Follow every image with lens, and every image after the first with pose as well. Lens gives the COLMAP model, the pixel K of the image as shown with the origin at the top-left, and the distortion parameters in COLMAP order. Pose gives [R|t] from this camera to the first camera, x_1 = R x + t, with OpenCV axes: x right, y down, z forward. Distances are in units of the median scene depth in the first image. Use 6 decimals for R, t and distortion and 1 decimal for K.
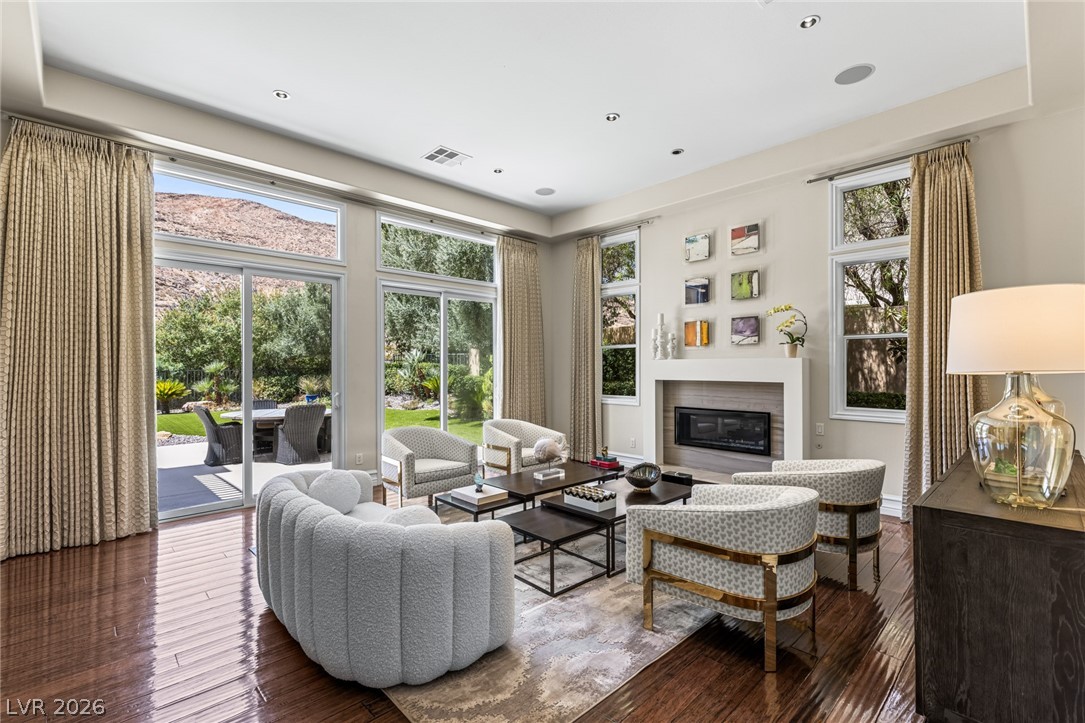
lens RADIAL K [[484.6, 0, 542.5], [0, 484.6, 361.5], [0, 0, 1]] dist [0.001293, -0.000482]
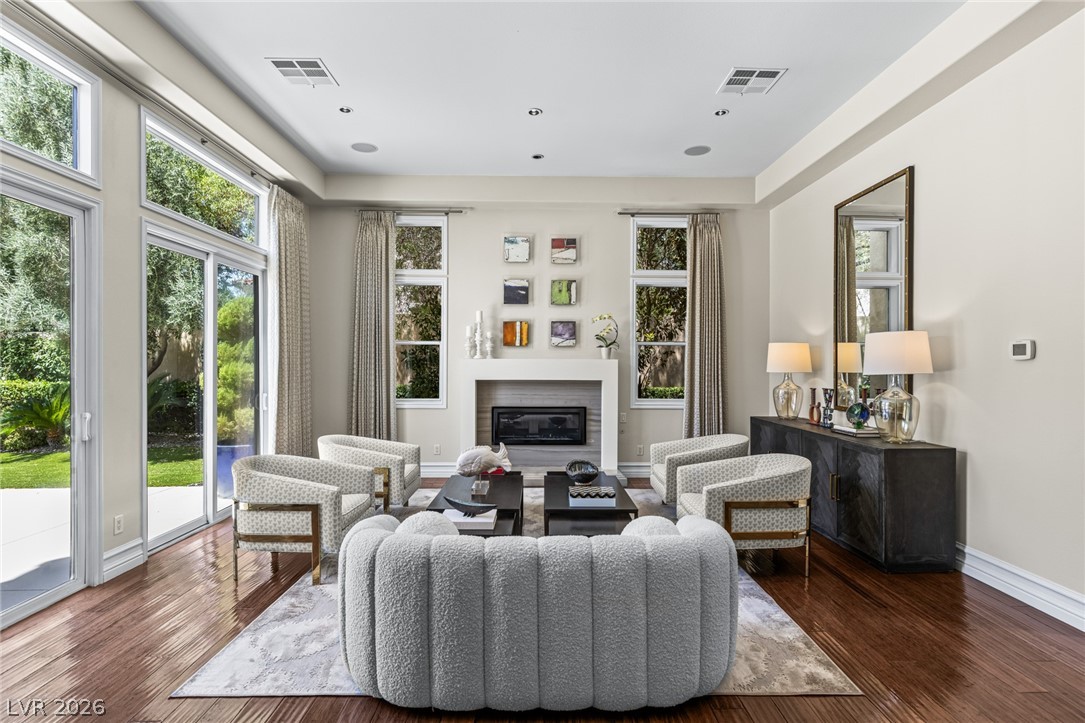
lens RADIAL K [[552.4, 0, 542.5], [0, 552.4, 361.5], [0, 0, 1]] dist [-0.000951, -0.000694]
pose [[0.683667, 0.006593, 0.729764, -0.506761], [-0.013344, 0.999905, 0.003467, -0.004260], [-0.729672, -0.012108, 0.683690, 0.171598]]
